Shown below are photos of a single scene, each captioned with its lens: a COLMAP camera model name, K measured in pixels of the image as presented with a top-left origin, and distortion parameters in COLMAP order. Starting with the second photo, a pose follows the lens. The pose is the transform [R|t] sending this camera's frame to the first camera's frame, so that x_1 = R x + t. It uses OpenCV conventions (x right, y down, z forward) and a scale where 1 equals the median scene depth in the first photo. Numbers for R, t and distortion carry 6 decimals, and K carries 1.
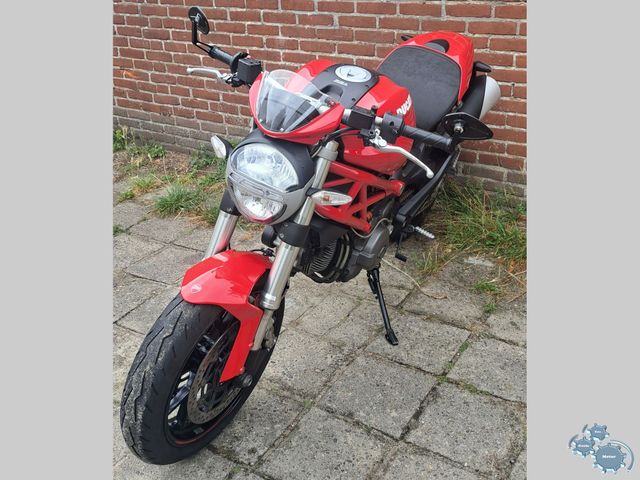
lens RADIAL K [[623.7, 0, 324.4], [0, 623.7, 195.7], [0, 0, 1]] dist [0.036942, 0.000000]
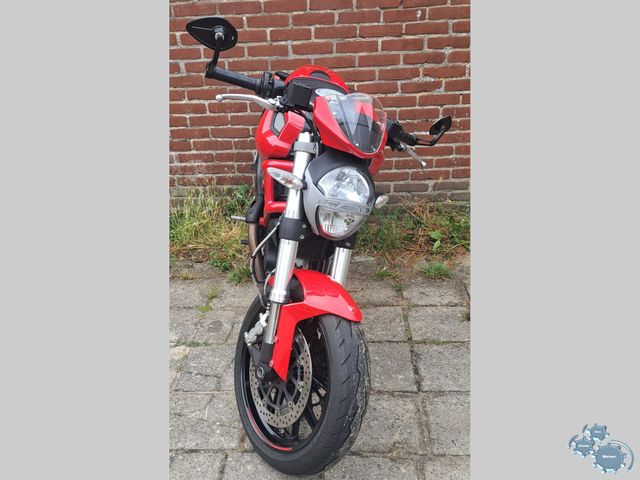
lens RADIAL K [[544.4, 0, 304.7], [0, 544.4, 288.4], [0, 0, 1]] dist [0.043500, -0.062997]
pose [[0.877482, -0.229488, 0.421142, -0.305073], [0.197819, 0.973099, 0.118090, 0.012944], [-0.436913, -0.020312, 0.899274, 0.087298]]
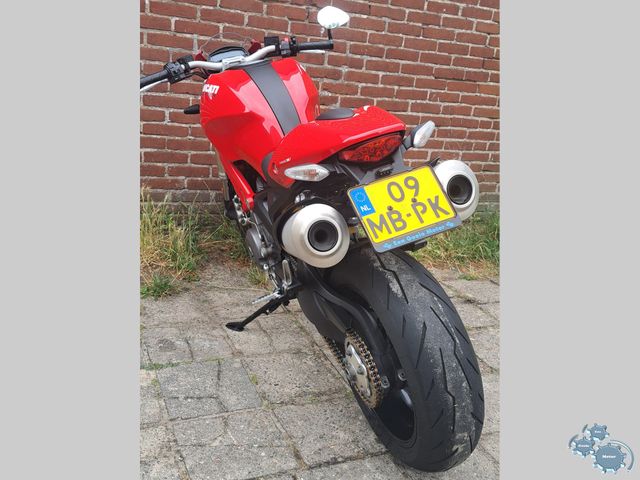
lens RADIAL K [[570.6, 0, 313.3], [0, 570.6, 263.6], [0, 0, 1]] dist [0.046685, -0.045394]
pose [[0.559023, -0.193825, 0.806180, -0.548385], [0.194425, 0.975828, 0.099794, 0.004717], [-0.806035, 0.100954, 0.583194, 0.318260]]
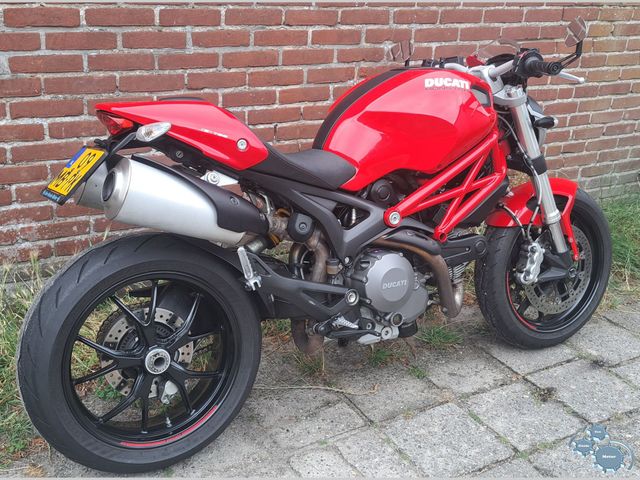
lens RADIAL K [[730.8, 0, 303.3], [0, 730.8, 246.4], [0, 0, 1]] dist [0.035163, 0.000000]
pose [[0.480225, -0.285130, 0.829509, -0.523545], [0.277676, 0.946472, 0.164581, -0.172869], [-0.832034, 0.151299, 0.533693, 0.473018]]
